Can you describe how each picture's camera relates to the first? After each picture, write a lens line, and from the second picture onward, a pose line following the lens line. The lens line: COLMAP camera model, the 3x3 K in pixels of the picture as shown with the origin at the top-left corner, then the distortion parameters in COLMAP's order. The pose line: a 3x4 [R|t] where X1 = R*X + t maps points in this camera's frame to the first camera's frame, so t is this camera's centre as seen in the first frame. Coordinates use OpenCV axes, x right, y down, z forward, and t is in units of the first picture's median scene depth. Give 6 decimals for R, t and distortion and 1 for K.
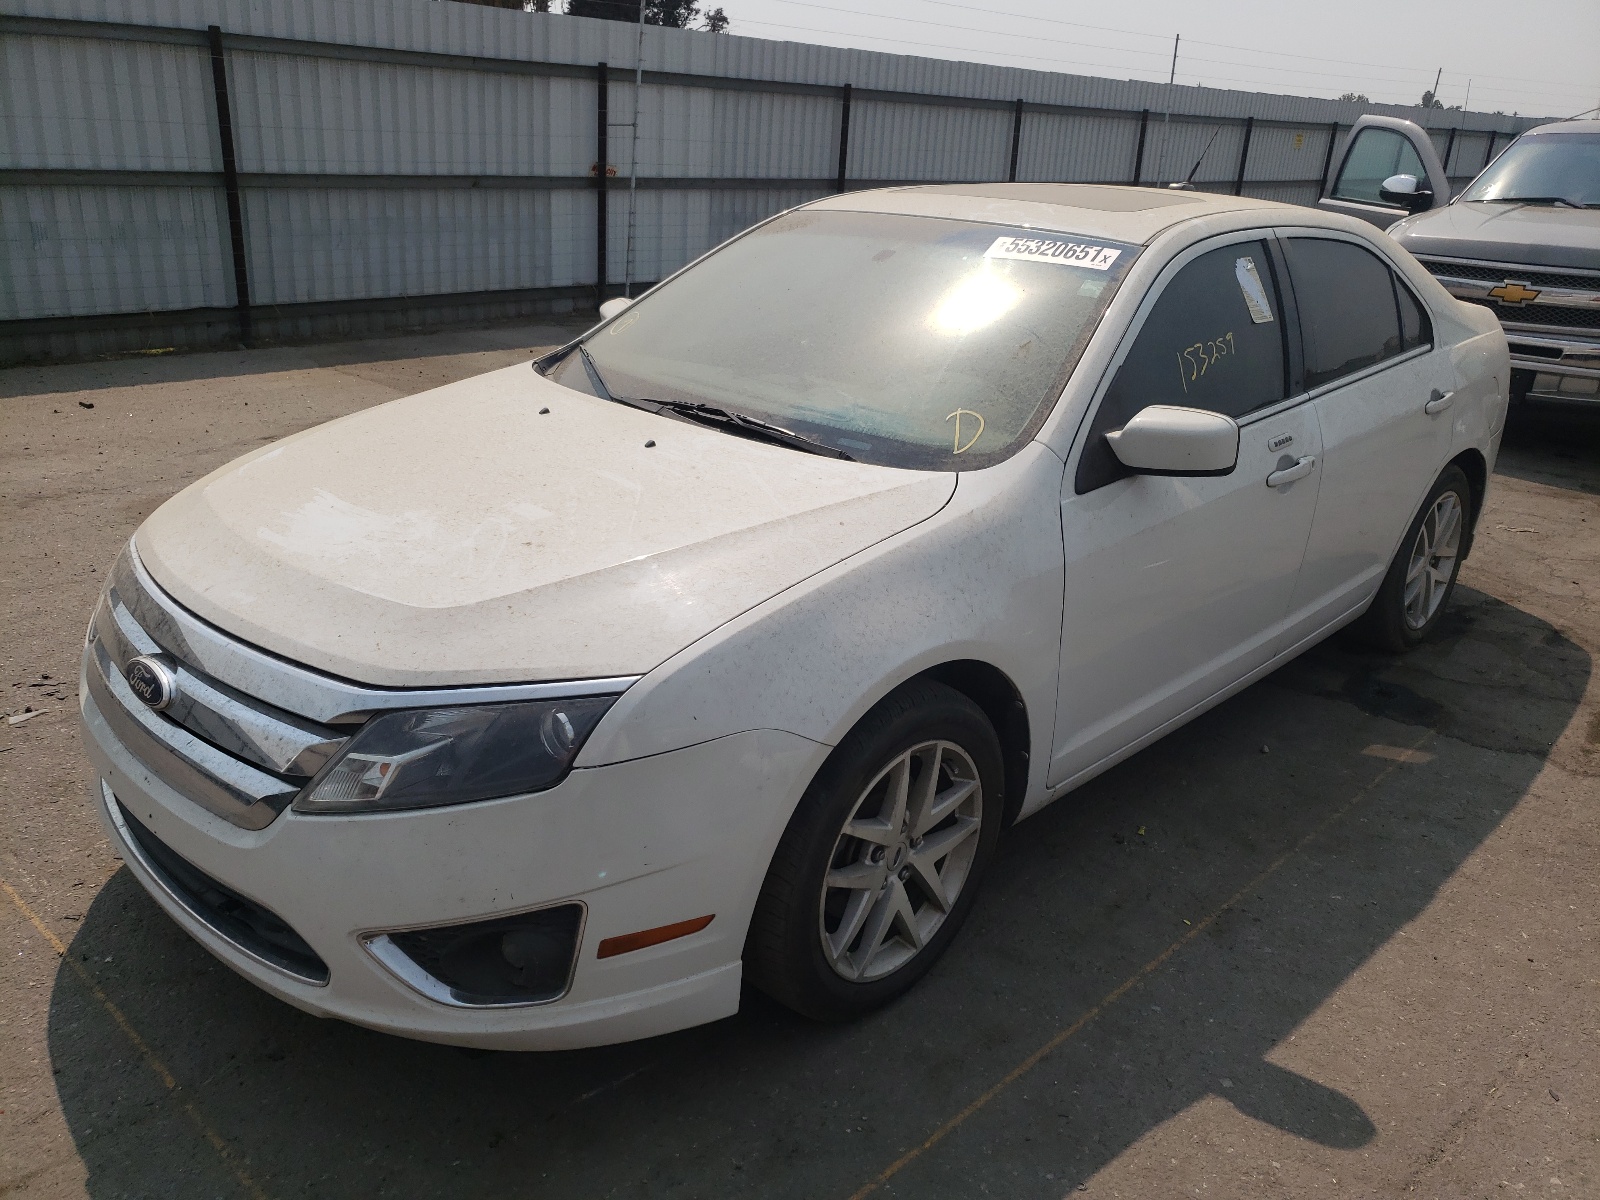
lens RADIAL K [[1221.1, 0, 814.9], [0, 1221.1, 601.5], [0, 0, 1]] dist [-0.070525, 0.103124]
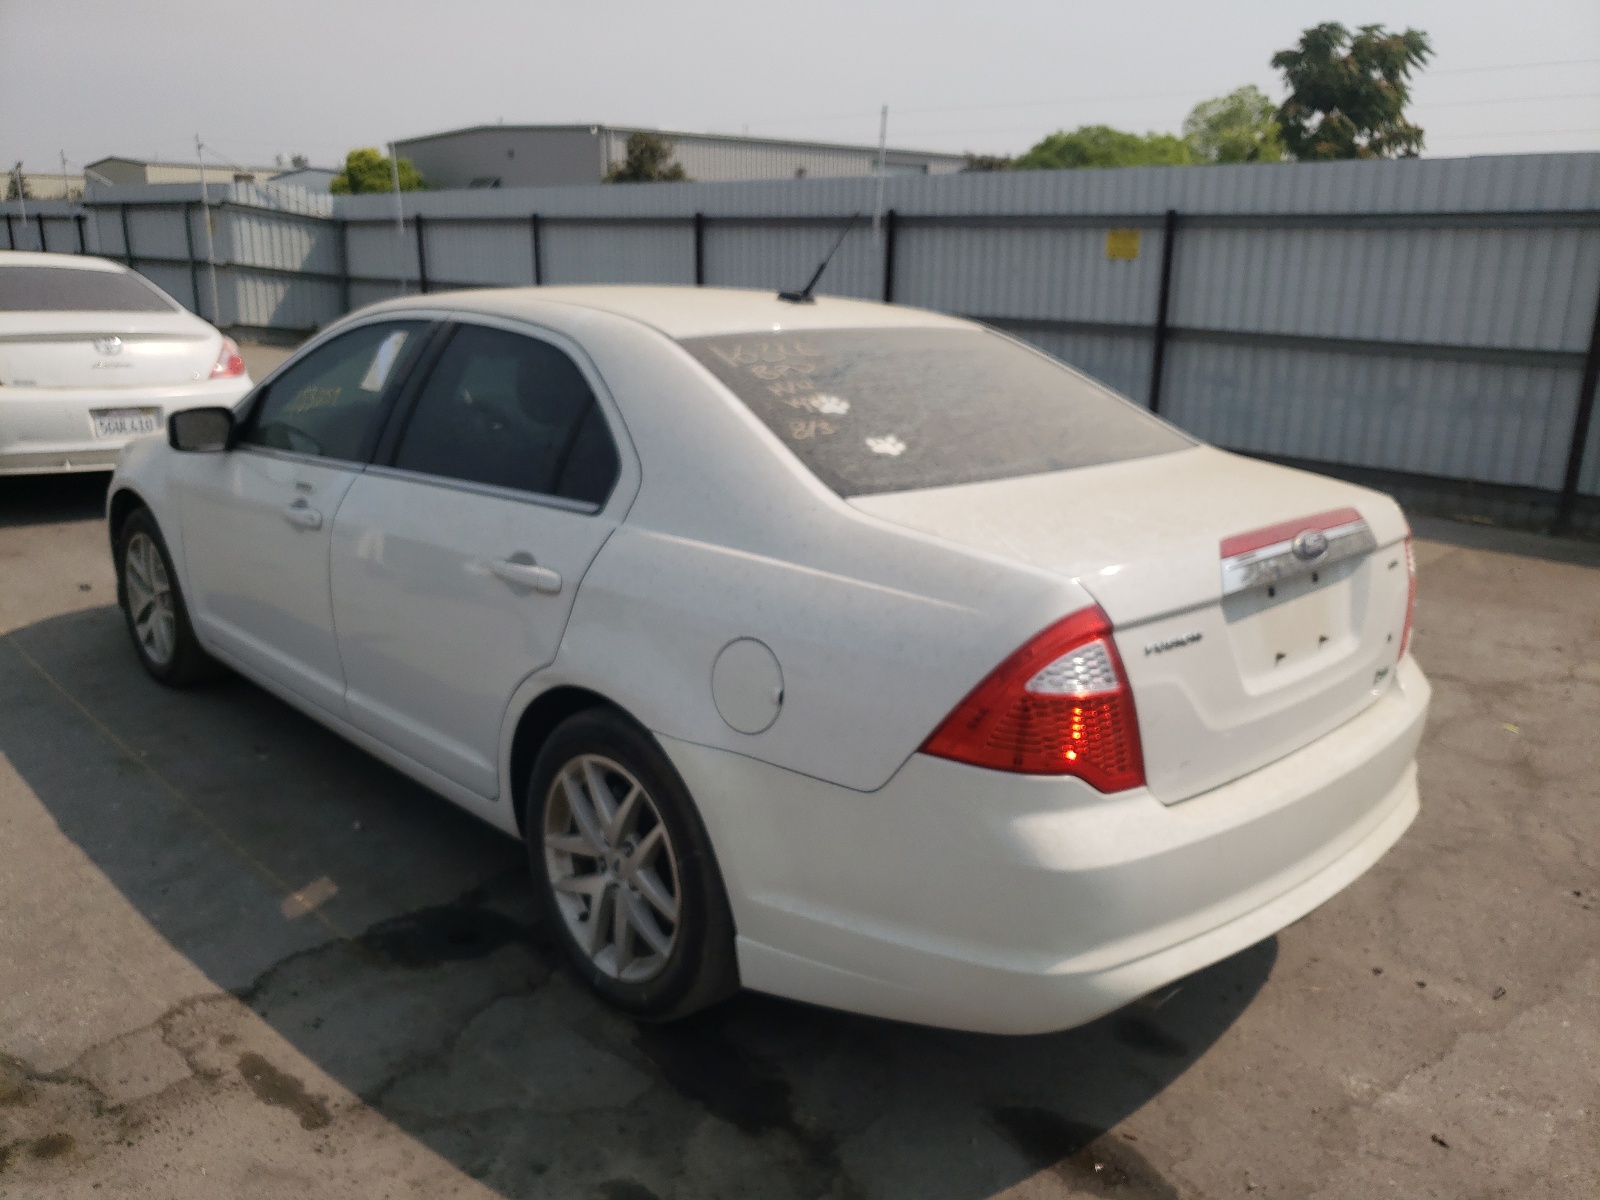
lens RADIAL K [[1221.1, 0, 814.9], [0, 1221.1, 601.5], [0, 0, 1]] dist [-0.070525, 0.103124]
pose [[0.015877, 0.224814, -0.974272, 0.963261], [-0.385877, 0.900286, 0.201453, -0.286789], [0.922414, 0.372751, 0.101044, 0.870627]]
